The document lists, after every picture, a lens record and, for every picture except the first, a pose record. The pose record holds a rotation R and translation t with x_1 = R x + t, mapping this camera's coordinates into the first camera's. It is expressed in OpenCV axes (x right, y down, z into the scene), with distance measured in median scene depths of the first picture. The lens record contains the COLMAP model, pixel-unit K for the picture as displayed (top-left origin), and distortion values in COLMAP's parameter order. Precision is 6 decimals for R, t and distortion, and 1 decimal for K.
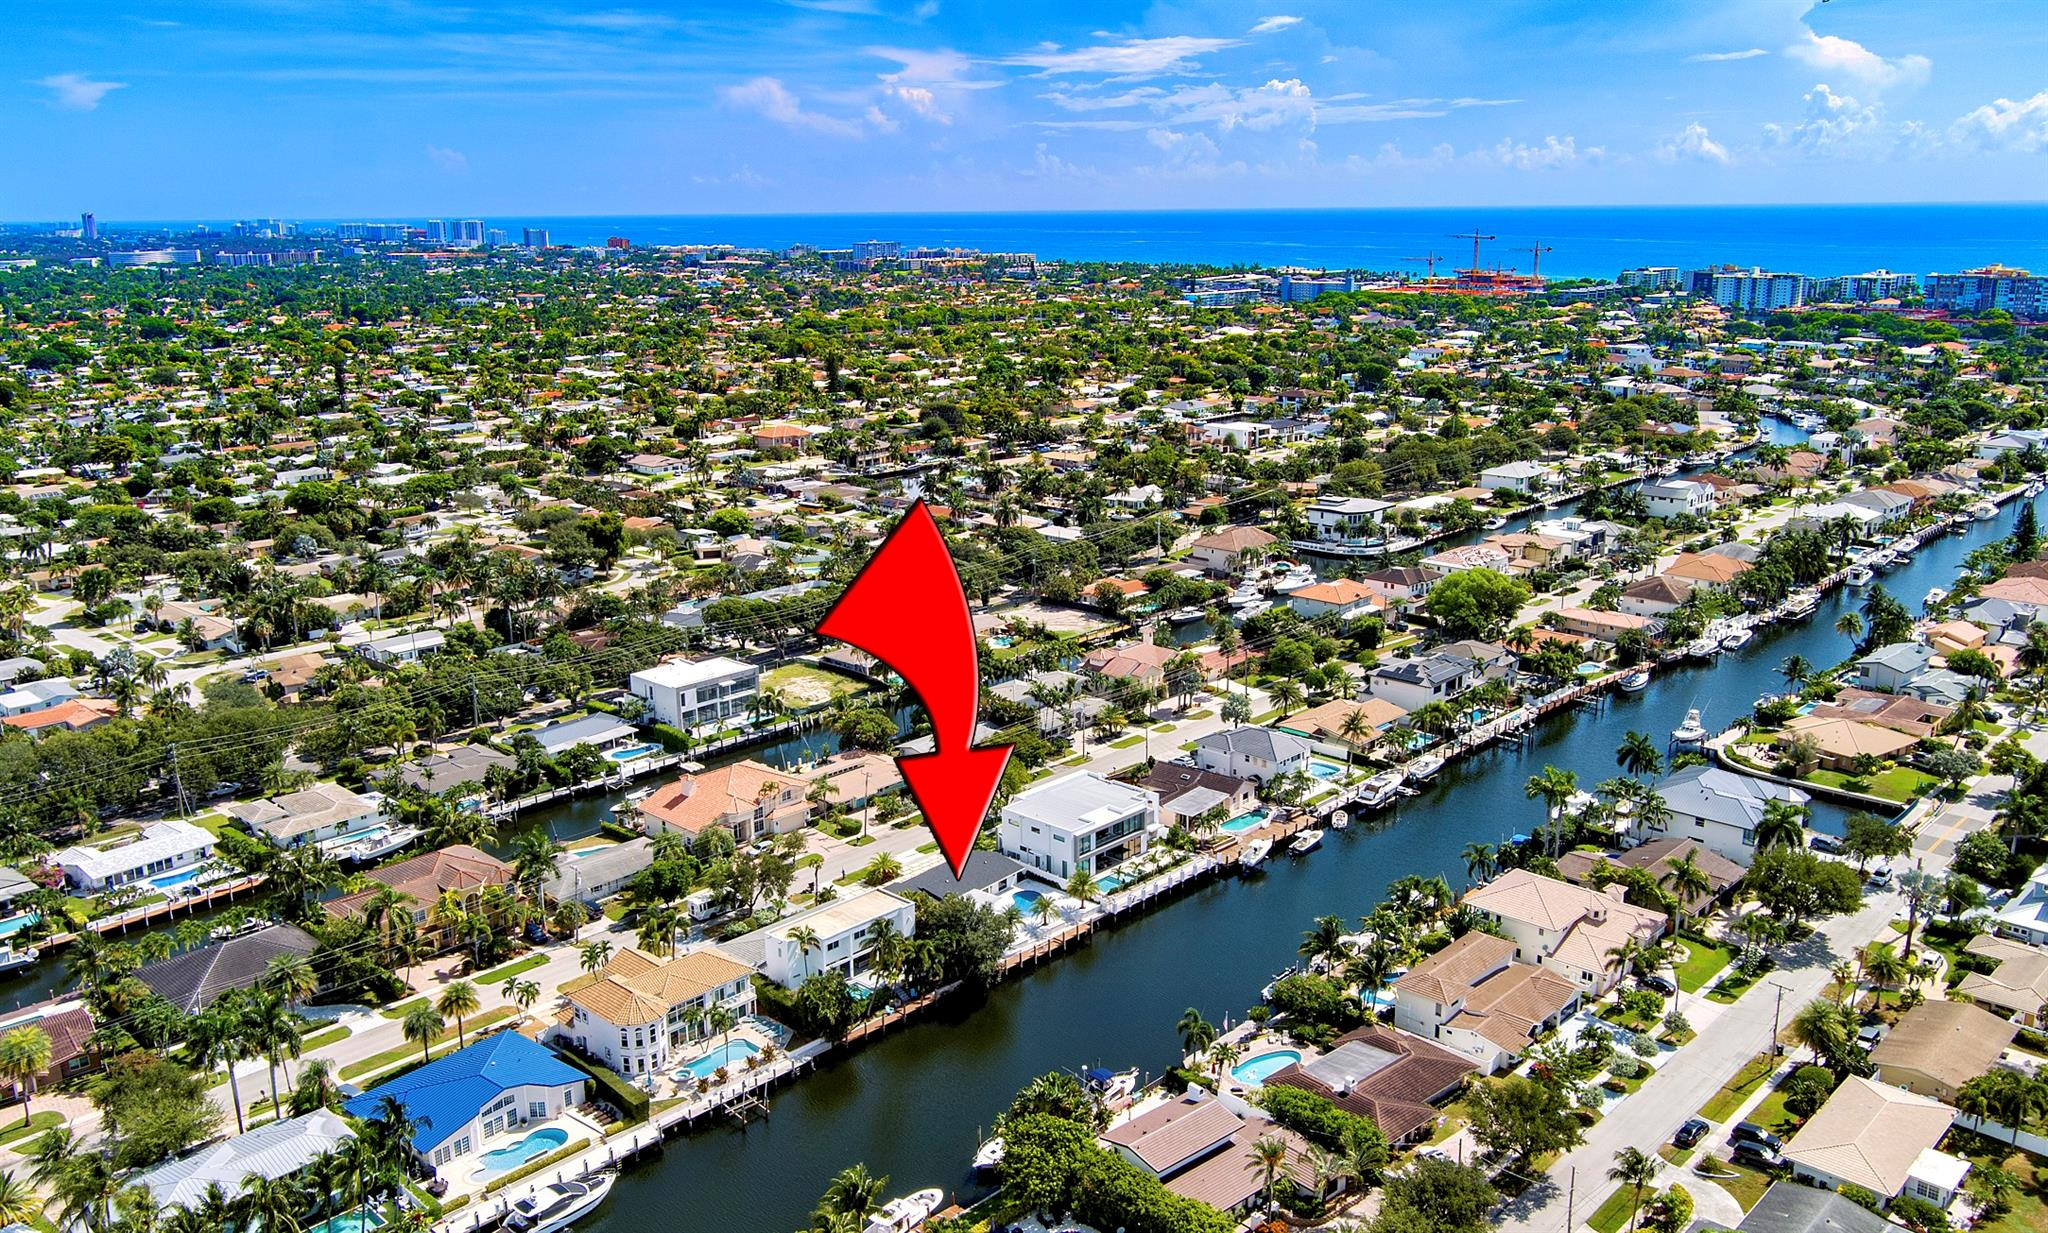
lens RADIAL K [[1607.1, 0, 1025.0], [0, 1607.1, 650.5], [0, 0, 1]] dist [-0.006666, 0.019082]
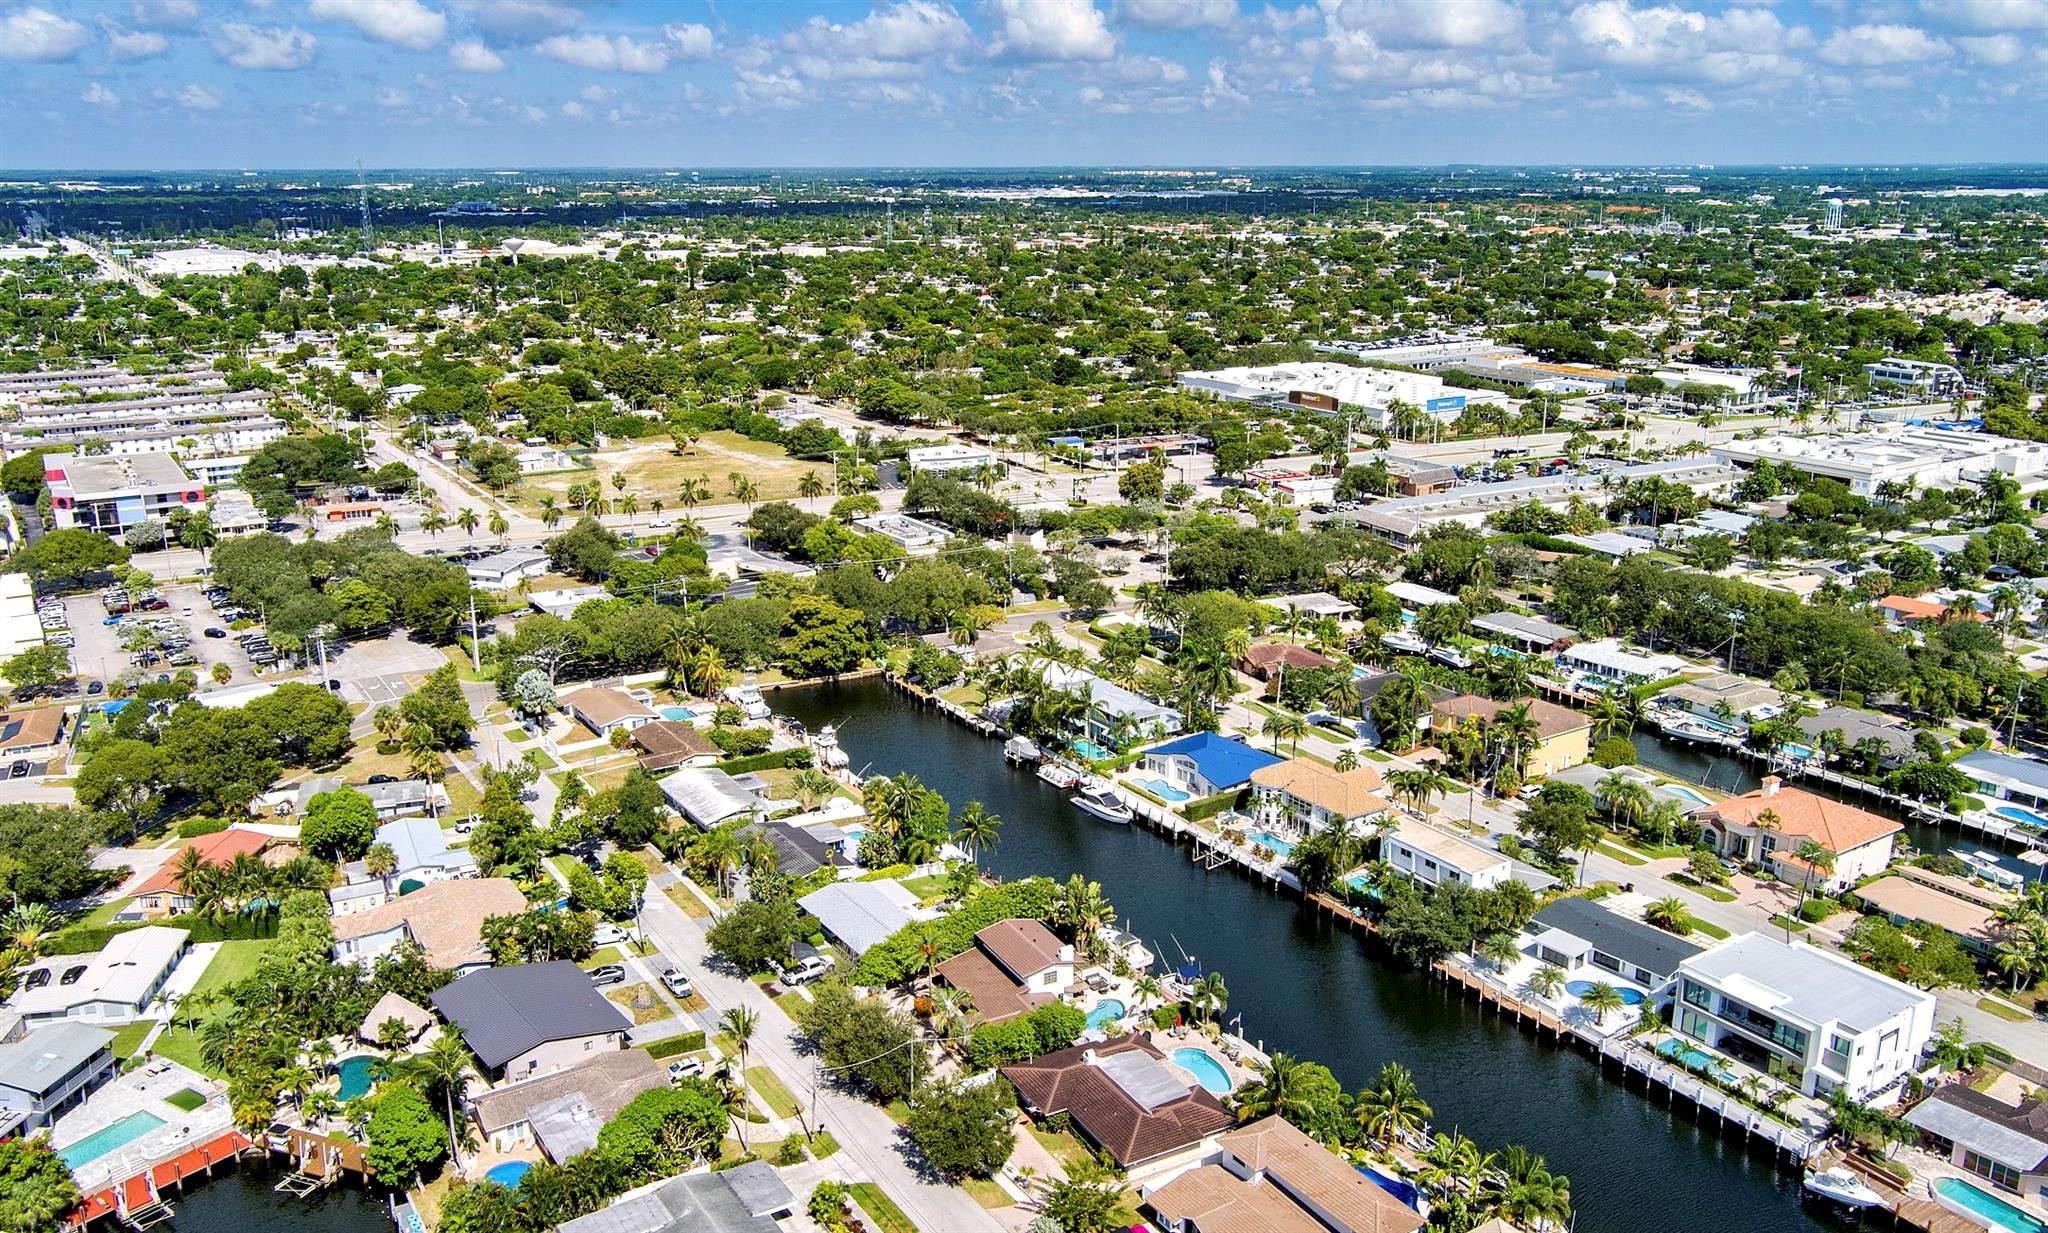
lens RADIAL K [[1607.1, 0, 1025.0], [0, 1607.1, 650.5], [0, 0, 1]] dist [-0.006666, 0.019082]
pose [[-0.228357, 0.293117, -0.928405, 0.647374], [-0.251696, 0.903409, 0.347134, -0.179499], [0.940480, 0.312946, -0.132524, 0.616701]]
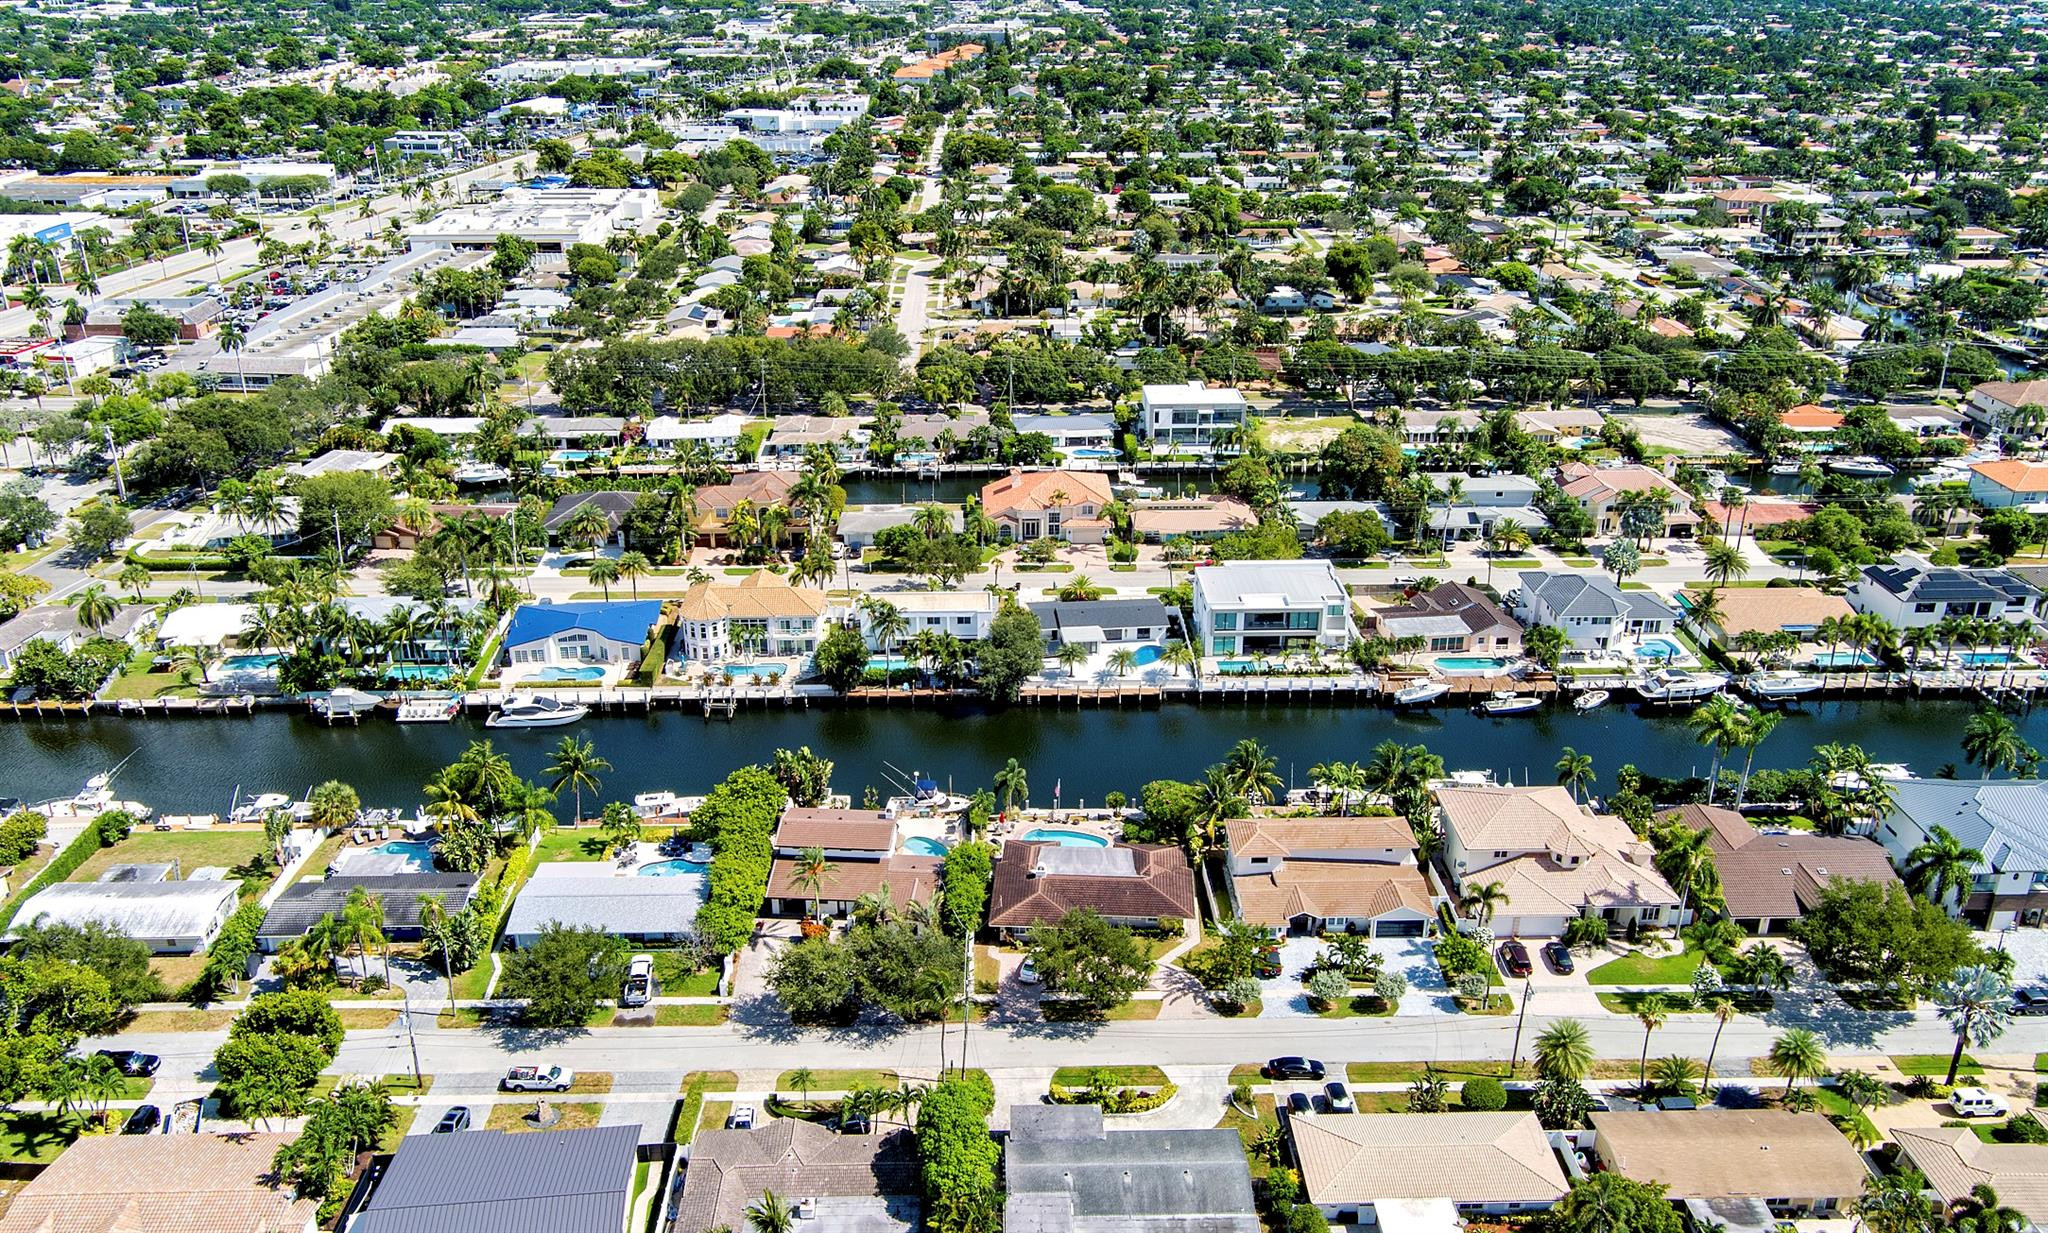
lens RADIAL K [[1607.1, 0, 1025.0], [0, 1607.1, 650.5], [0, 0, 1]] dist [-0.006666, 0.019082]
pose [[0.712835, 0.297007, -0.635337, 0.477079], [-0.193732, 0.954042, 0.228631, -0.051465], [0.674043, -0.039891, 0.737614, 0.162113]]
